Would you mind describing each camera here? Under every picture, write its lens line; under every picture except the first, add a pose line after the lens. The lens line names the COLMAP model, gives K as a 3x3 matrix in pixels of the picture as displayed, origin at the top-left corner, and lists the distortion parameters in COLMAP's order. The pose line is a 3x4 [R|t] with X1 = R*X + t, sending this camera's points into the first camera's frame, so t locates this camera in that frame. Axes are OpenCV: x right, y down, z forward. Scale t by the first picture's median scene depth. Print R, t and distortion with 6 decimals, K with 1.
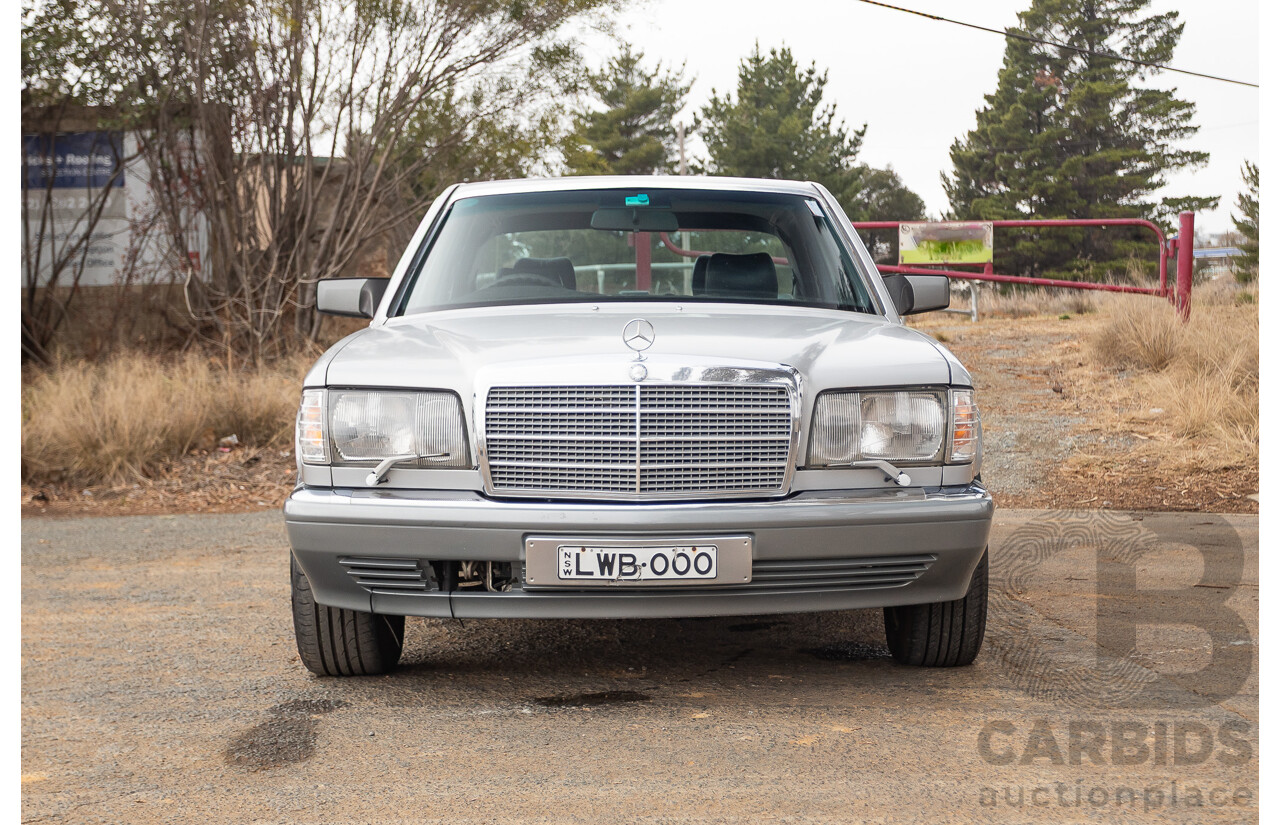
lens RADIAL K [[2318.0, 0, 640.0], [0, 2318.0, 412.5], [0, 0, 1]] dist [-0.038851, 0.100741]
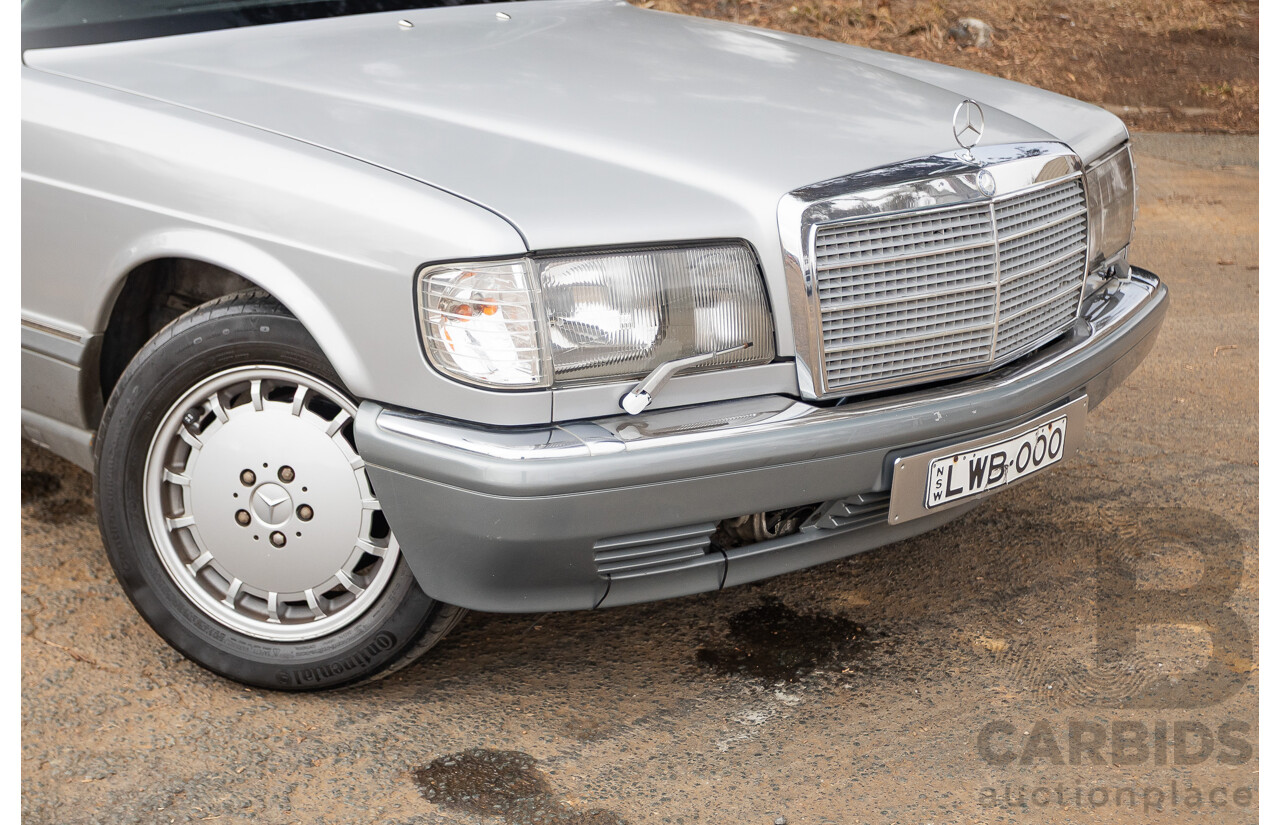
lens RADIAL K [[2318.0, 0, 640.0], [0, 2318.0, 412.5], [0, 0, 1]] dist [-0.038851, 0.100741]
pose [[0.721893, -0.181390, 0.667808, -0.529319], [0.023879, 0.970990, 0.237927, -0.113707], [-0.691592, -0.155811, 0.705282, 0.592441]]
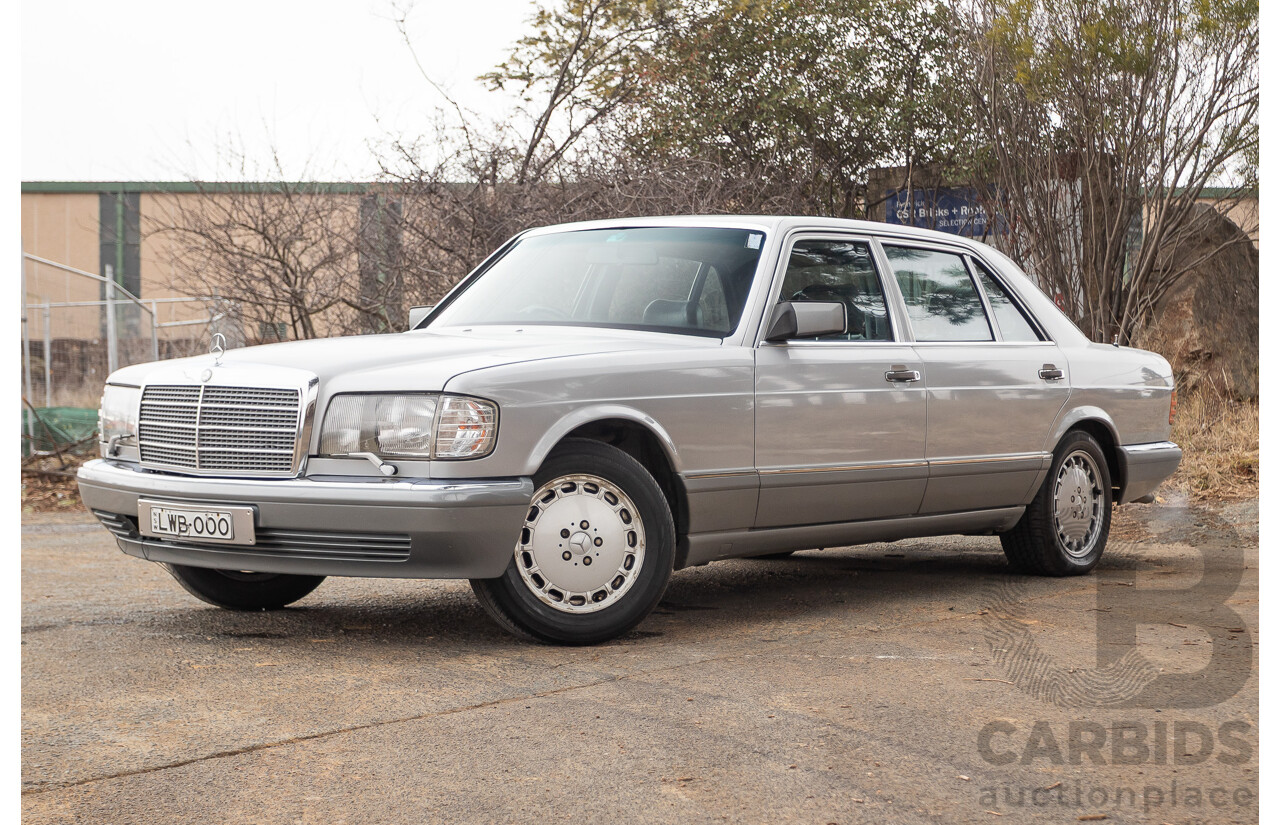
lens RADIAL K [[2318.0, 0, 640.0], [0, 2318.0, 412.5], [0, 0, 1]] dist [-0.038851, 0.100741]
pose [[0.743013, 0.024200, -0.668839, 1.035993], [-0.039119, 0.999208, -0.007304, 0.003155], [0.668133, 0.031592, 0.743371, 0.211433]]
